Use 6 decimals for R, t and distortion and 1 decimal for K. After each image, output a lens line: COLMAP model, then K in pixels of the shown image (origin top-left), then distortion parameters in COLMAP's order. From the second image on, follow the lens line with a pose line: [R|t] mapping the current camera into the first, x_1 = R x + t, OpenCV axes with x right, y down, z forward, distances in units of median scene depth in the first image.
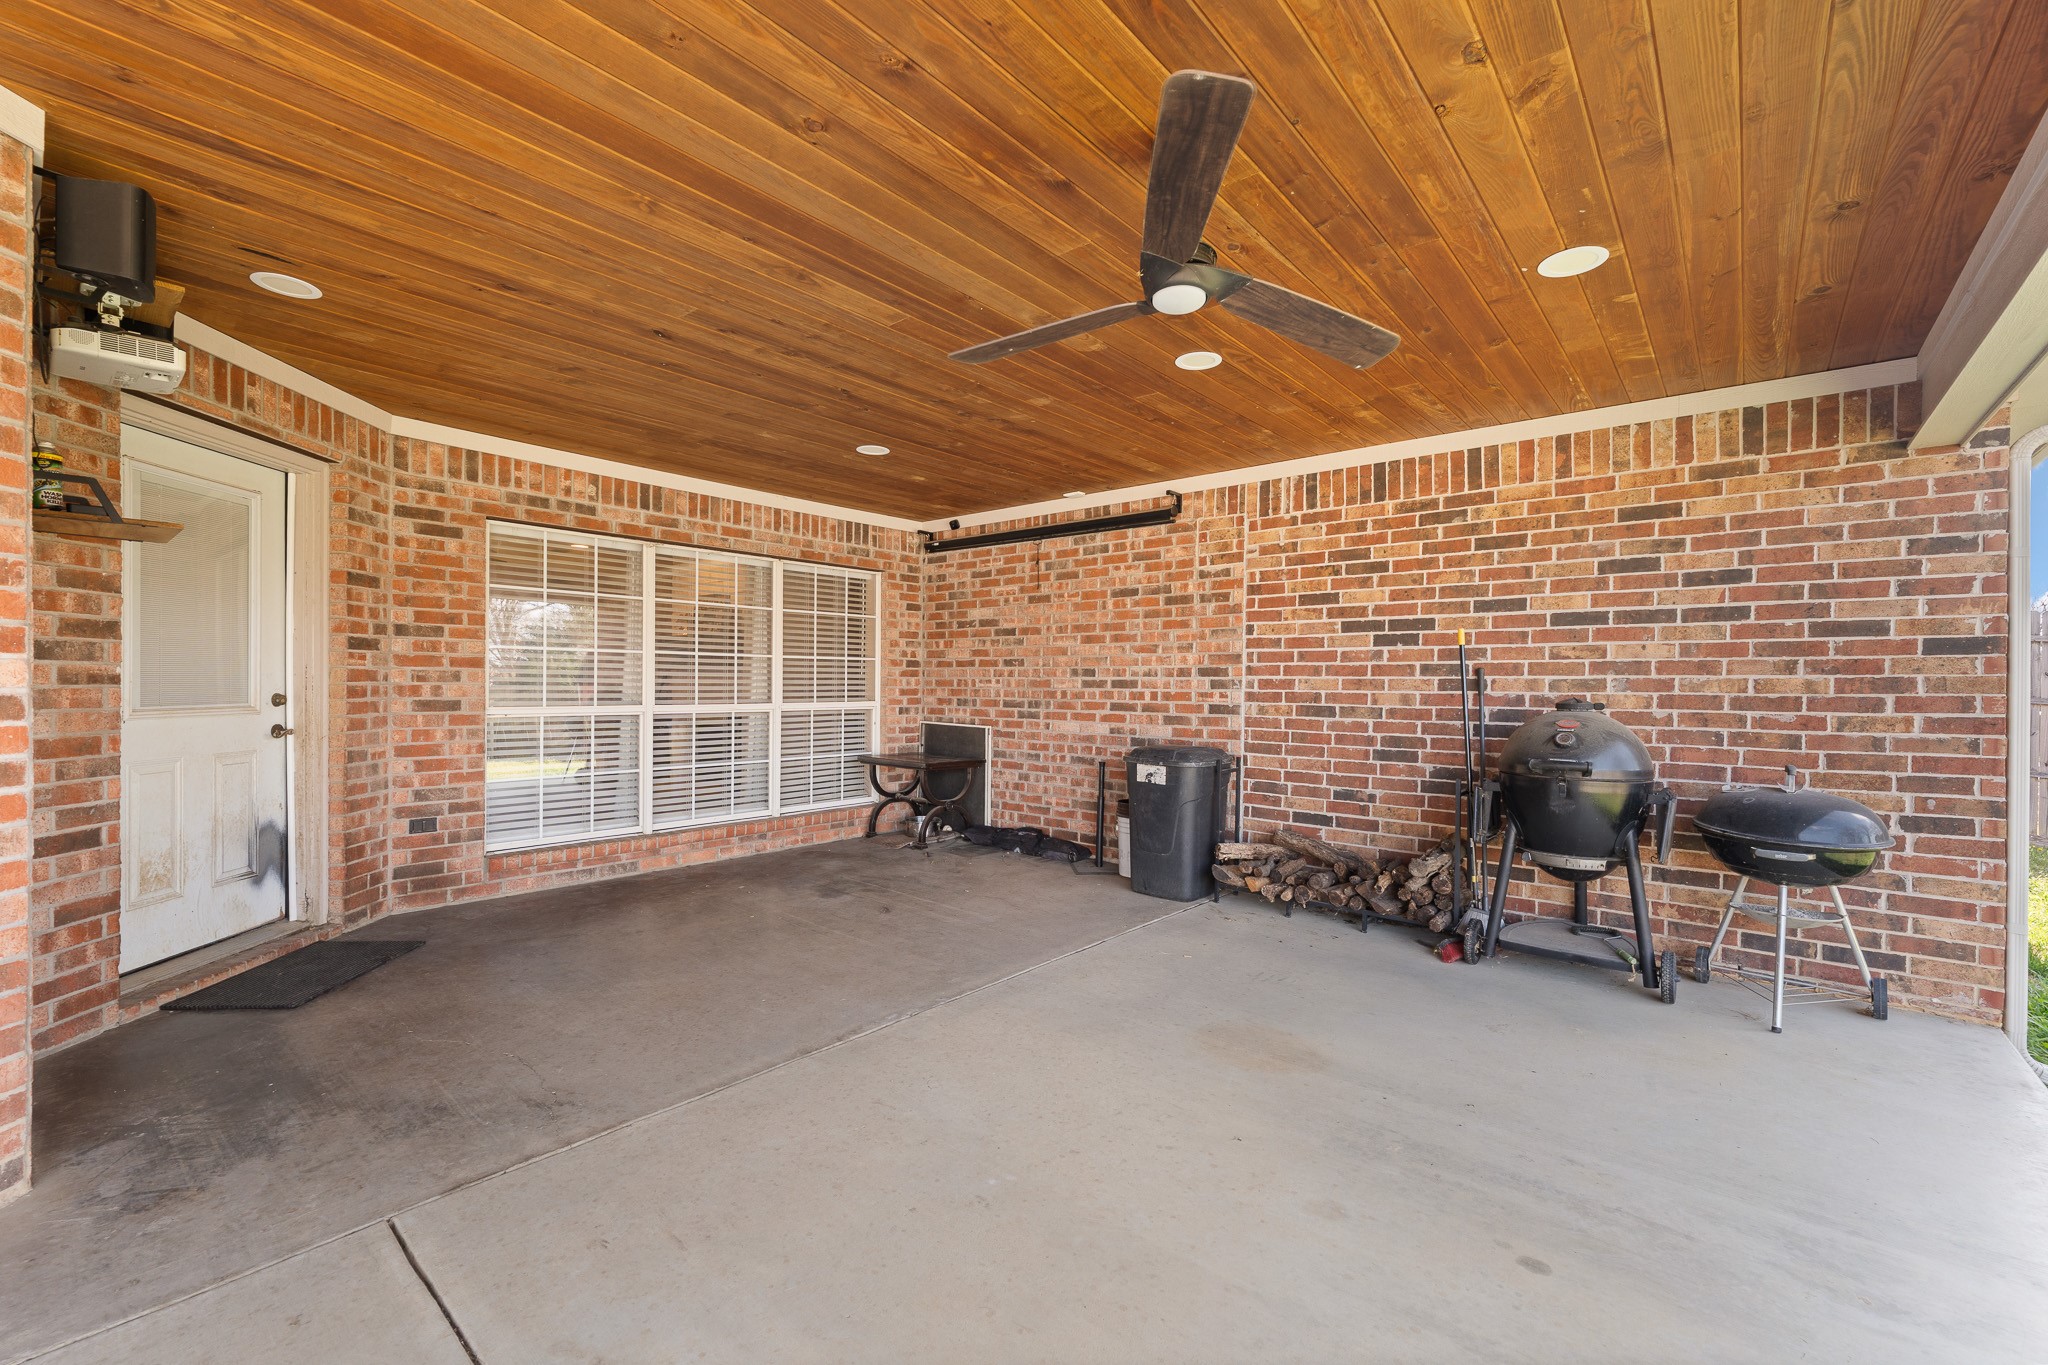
lens RADIAL K [[842.6, 0, 1021.0], [0, 842.6, 683.4], [0, 0, 1]] dist [-0.004693, 0.000983]
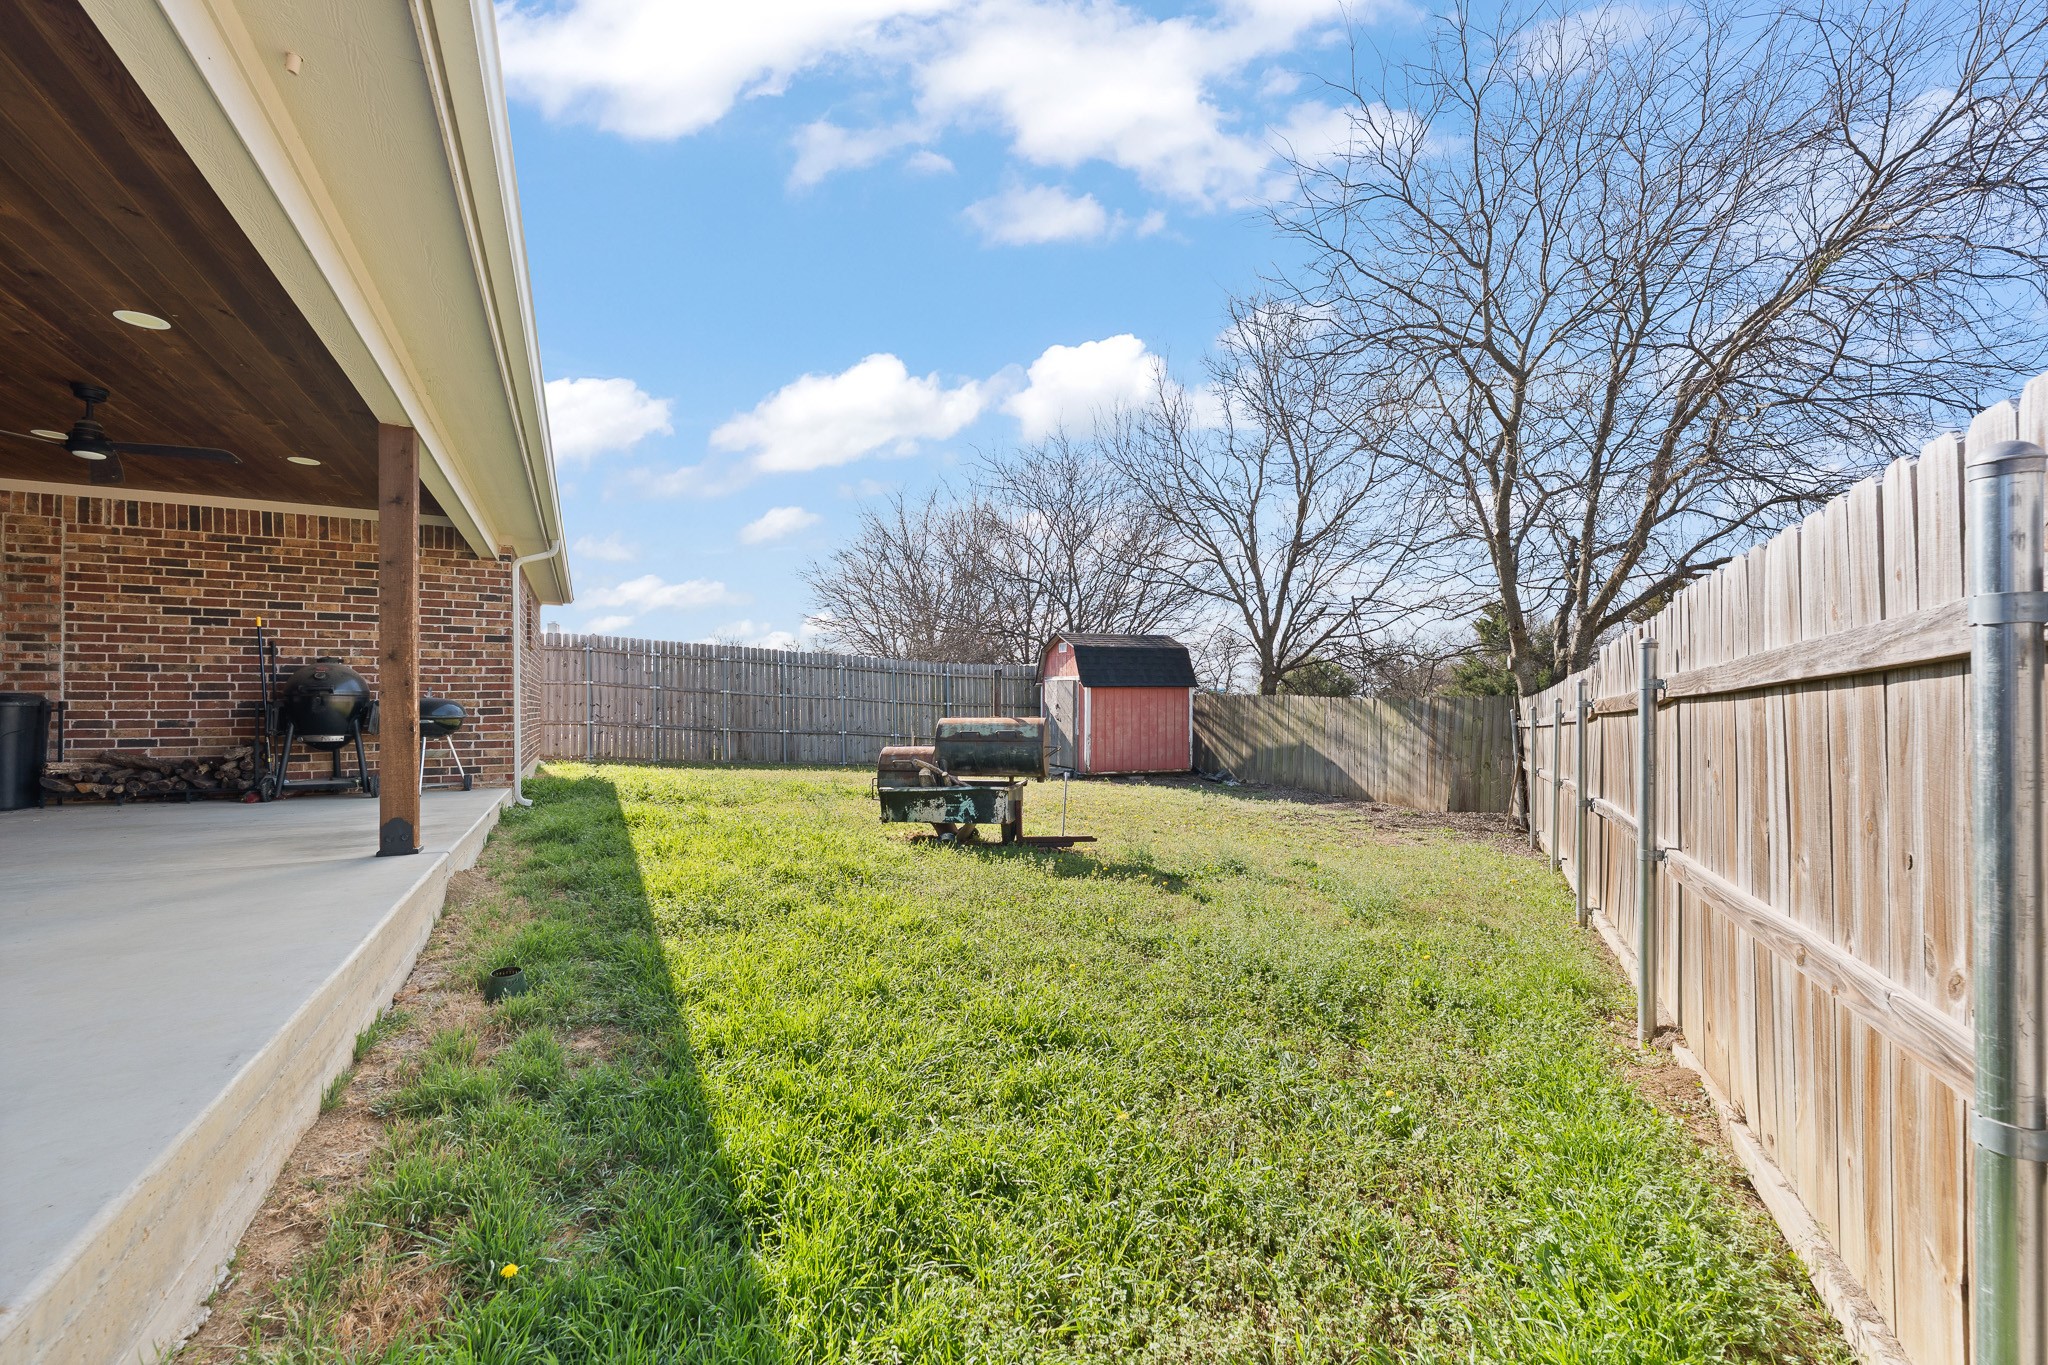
lens RADIAL K [[842.6, 0, 1031.8], [0, 842.6, 707.4], [0, 0, 1]] dist [-0.004693, 0.000983]
pose [[0.367280, -0.015699, 0.929978, -0.474527], [0.003990, 0.999875, 0.015303, 0.095487], [-0.930102, -0.001910, 0.367296, -1.055197]]
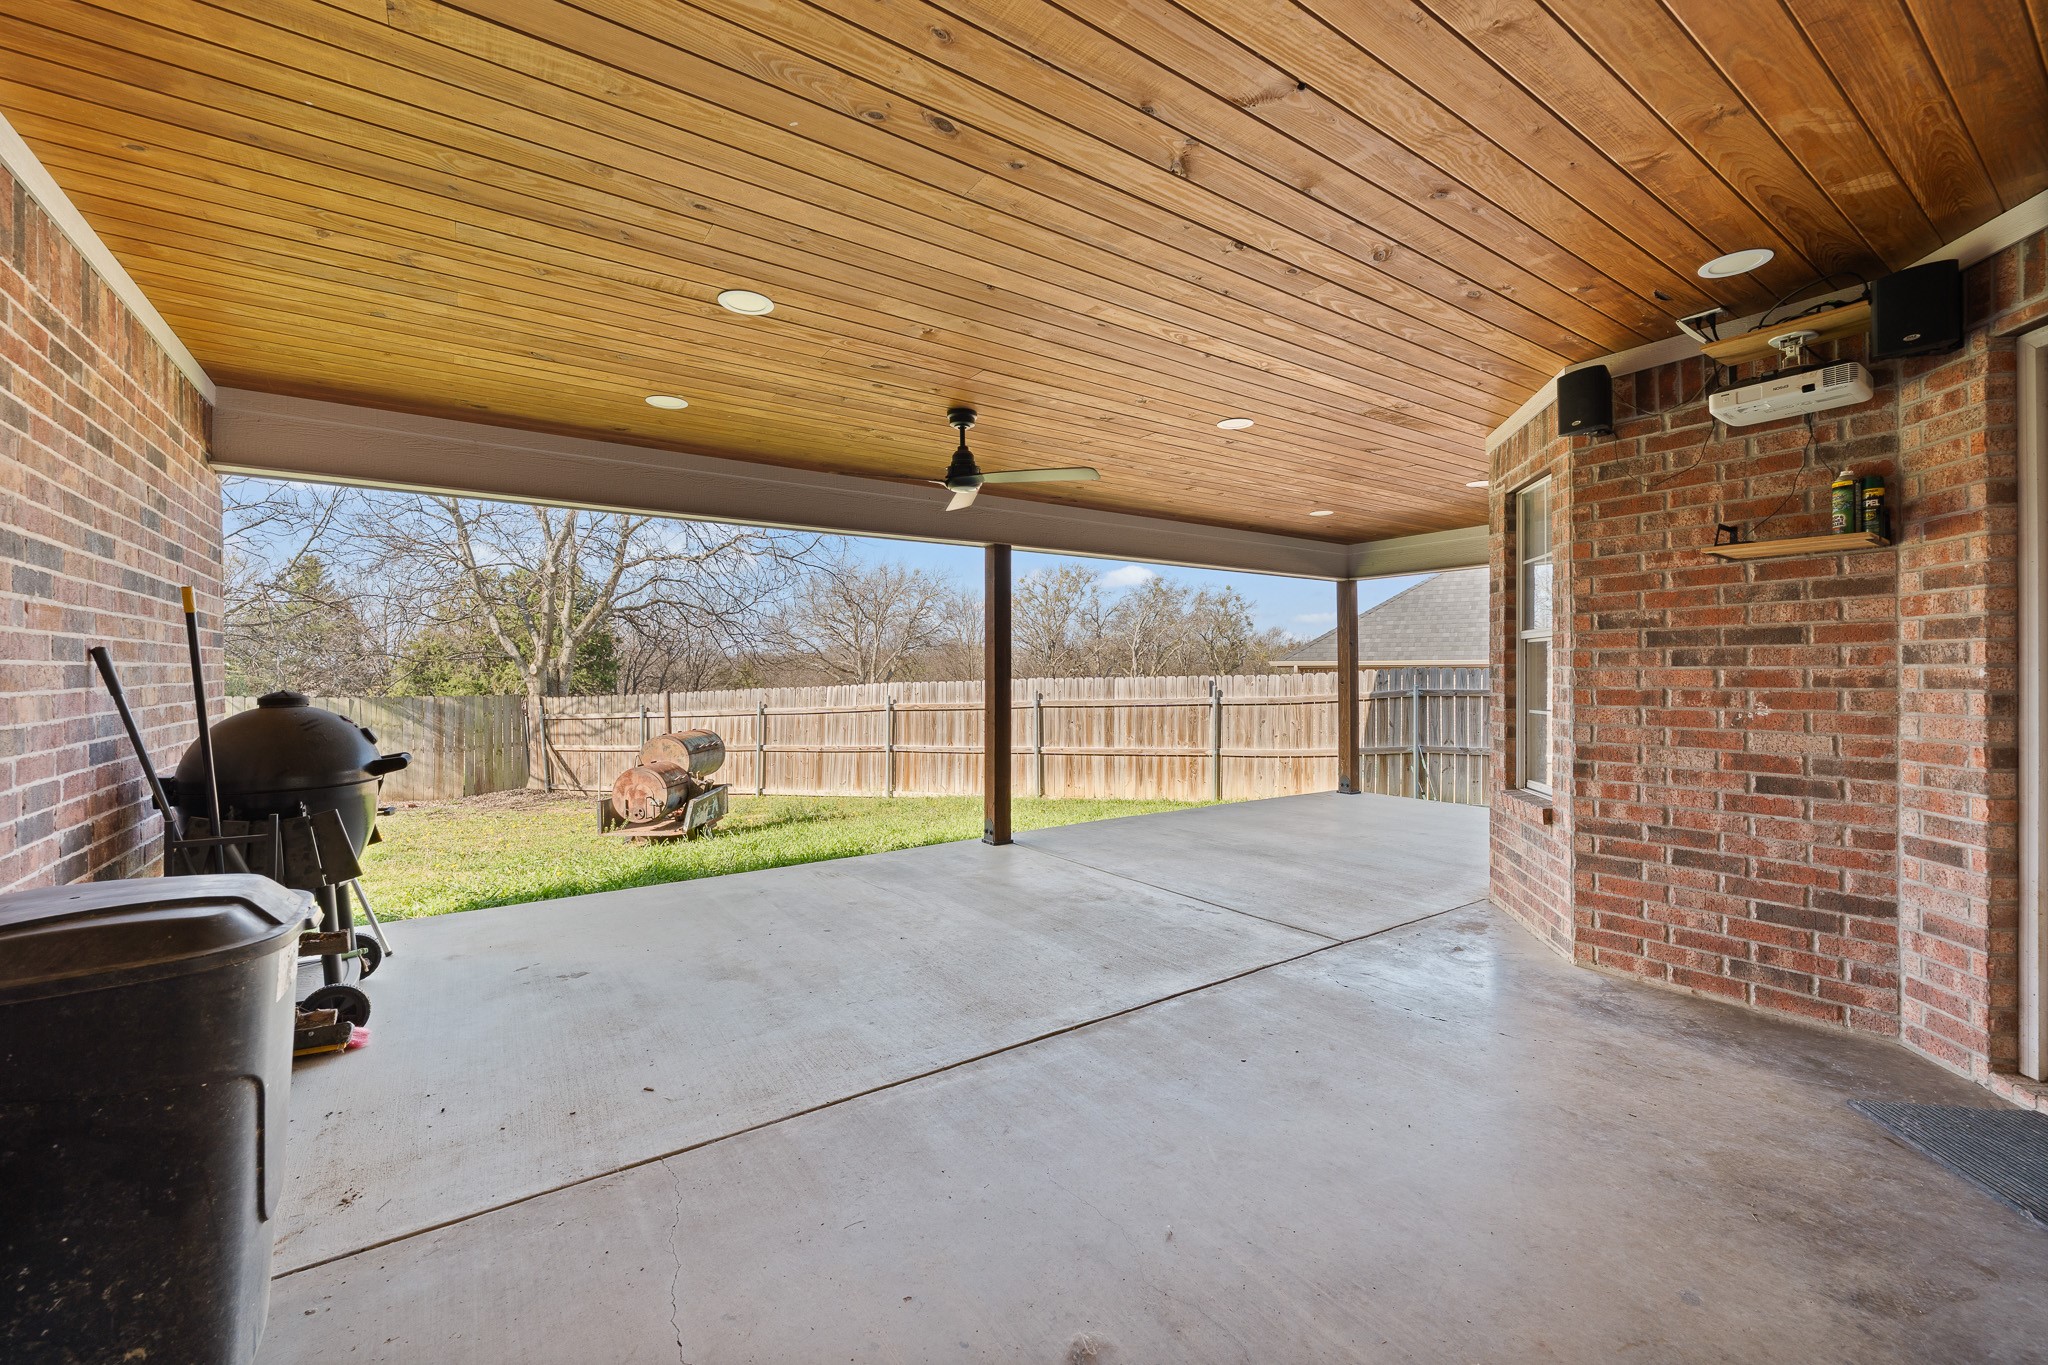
lens RADIAL K [[842.6, 0, 1021.7], [0, 842.6, 672.4], [0, 0, 1]] dist [-0.004693, 0.000983]
pose [[-0.968915, -0.009088, 0.247228, -0.309084], [-0.008795, 0.999959, 0.002288, -0.009362], [-0.247238, 0.000043, -0.968955, 1.942126]]
